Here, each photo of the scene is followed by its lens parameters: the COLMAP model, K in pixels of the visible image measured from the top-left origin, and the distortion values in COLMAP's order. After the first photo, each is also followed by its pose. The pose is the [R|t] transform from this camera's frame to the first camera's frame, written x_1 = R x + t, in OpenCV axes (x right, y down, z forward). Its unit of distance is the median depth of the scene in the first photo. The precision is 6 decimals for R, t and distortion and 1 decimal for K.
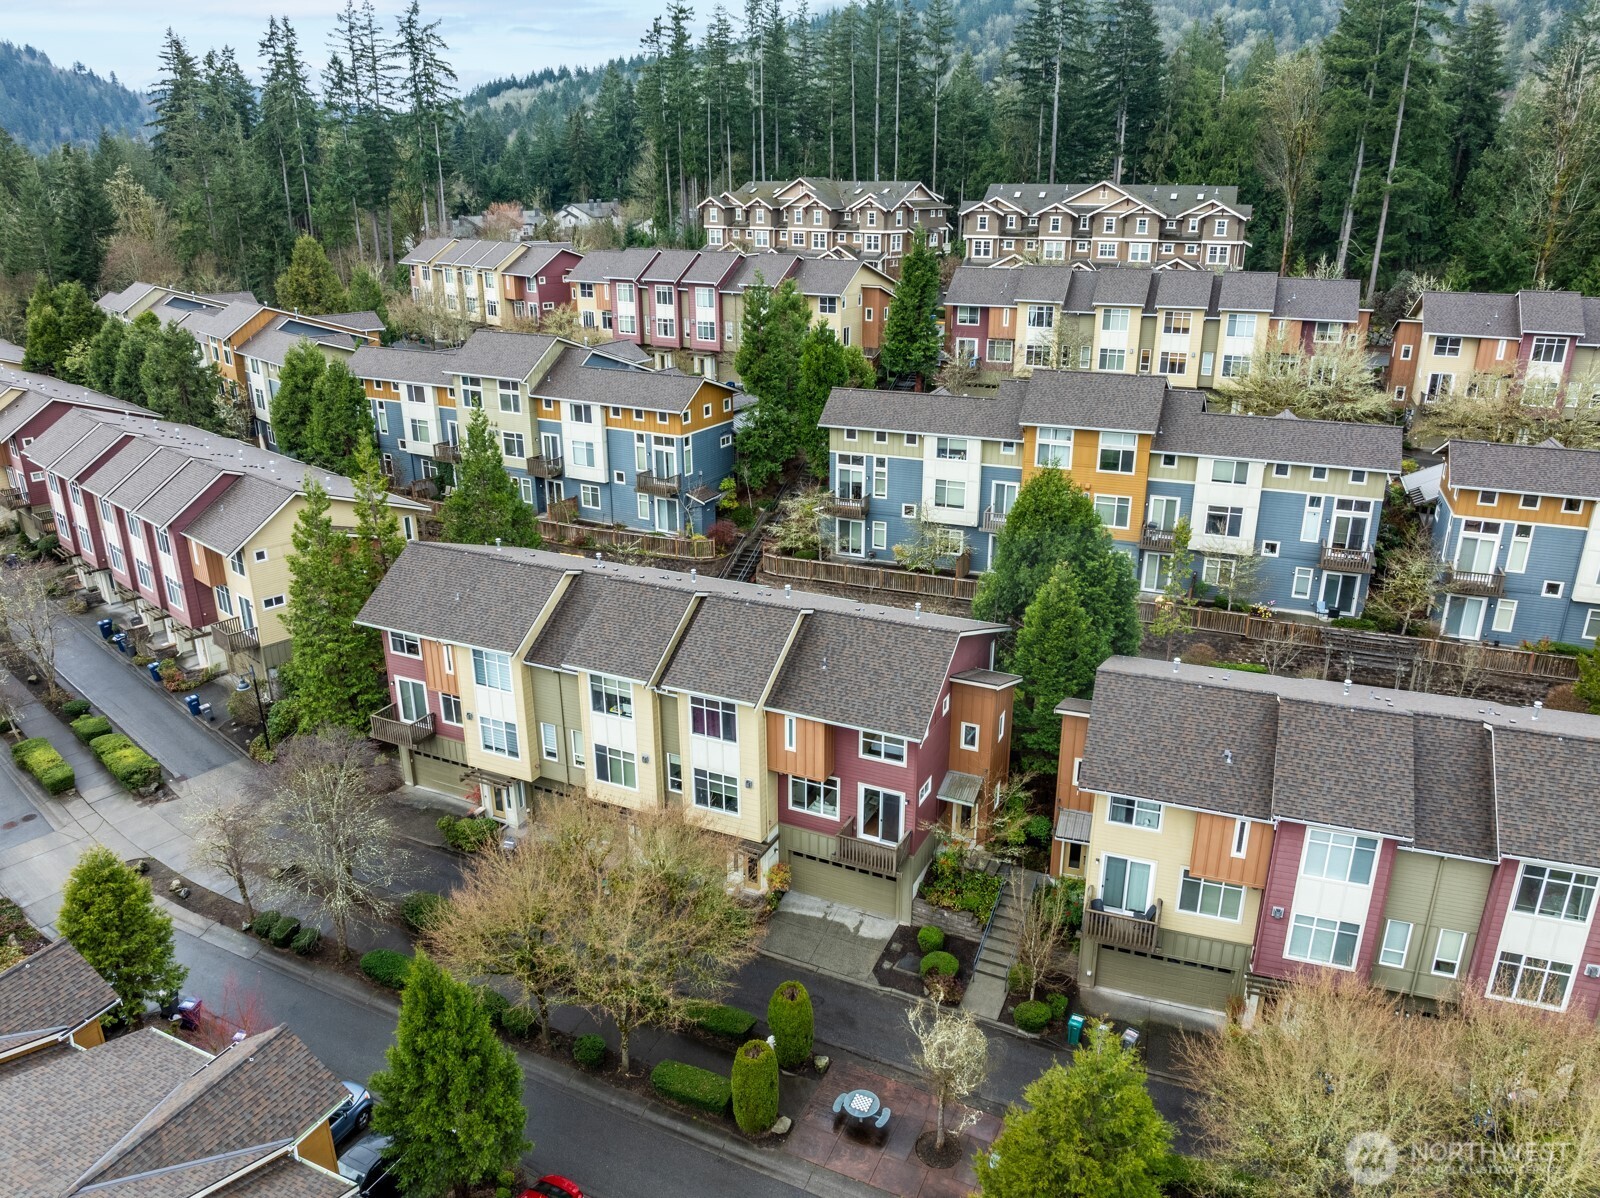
lens RADIAL K [[1130.6, 0, 812.1], [0, 1130.6, 601.1], [0, 0, 1]] dist [-0.042249, 0.014280]
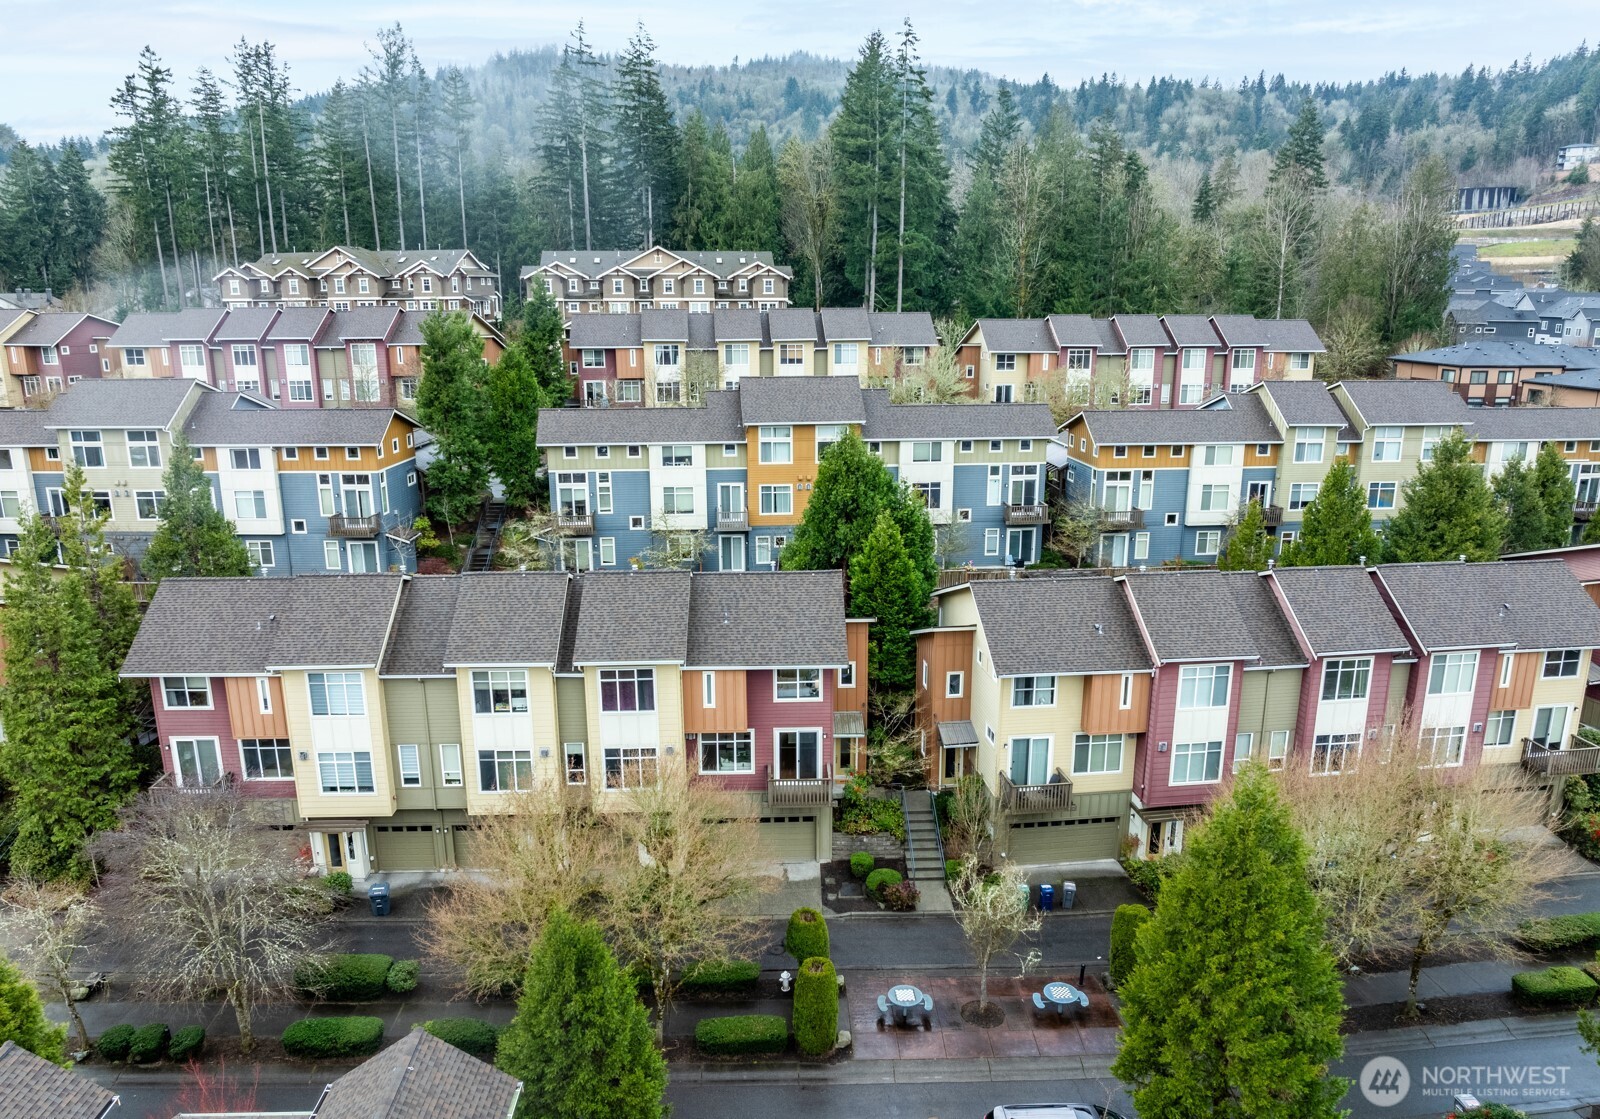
lens RADIAL K [[1123.7, 0, 812.3], [0, 1123.7, 609.2], [0, 0, 1]] dist [-0.038444, 0.003232]
pose [[0.886148, -0.126660, 0.445757, -0.277388], [0.162036, 0.985891, -0.041984, 0.076910], [-0.434151, 0.109432, 0.894169, 0.044721]]
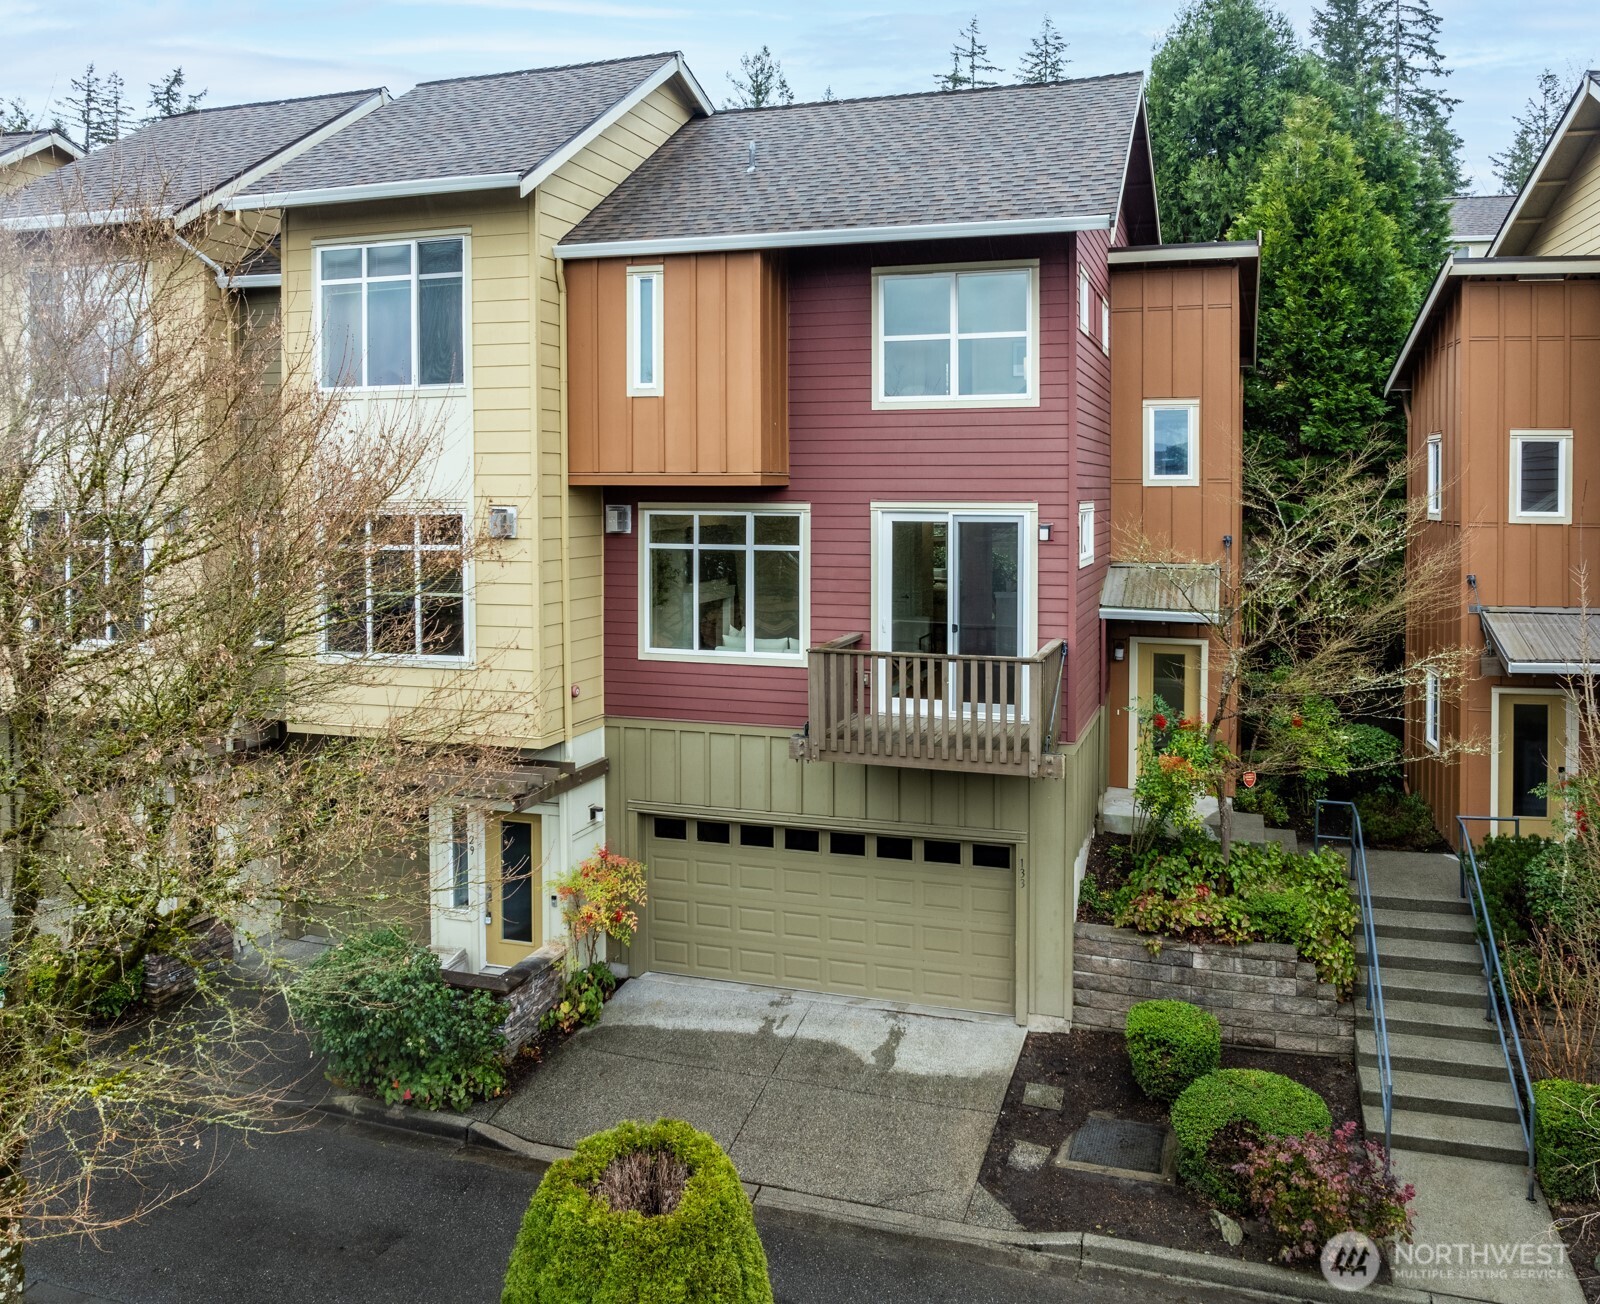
lens RADIAL K [[1257.5, 0, 858.3], [0, 1257.5, 531.2], [0, 0, 1]] dist [-0.015359, -0.012523]
pose [[0.989852, -0.003940, 0.142045, -0.008112], [0.049949, 0.945475, -0.321842, 0.206974], [-0.133032, 0.325671, 0.936077, 0.515371]]
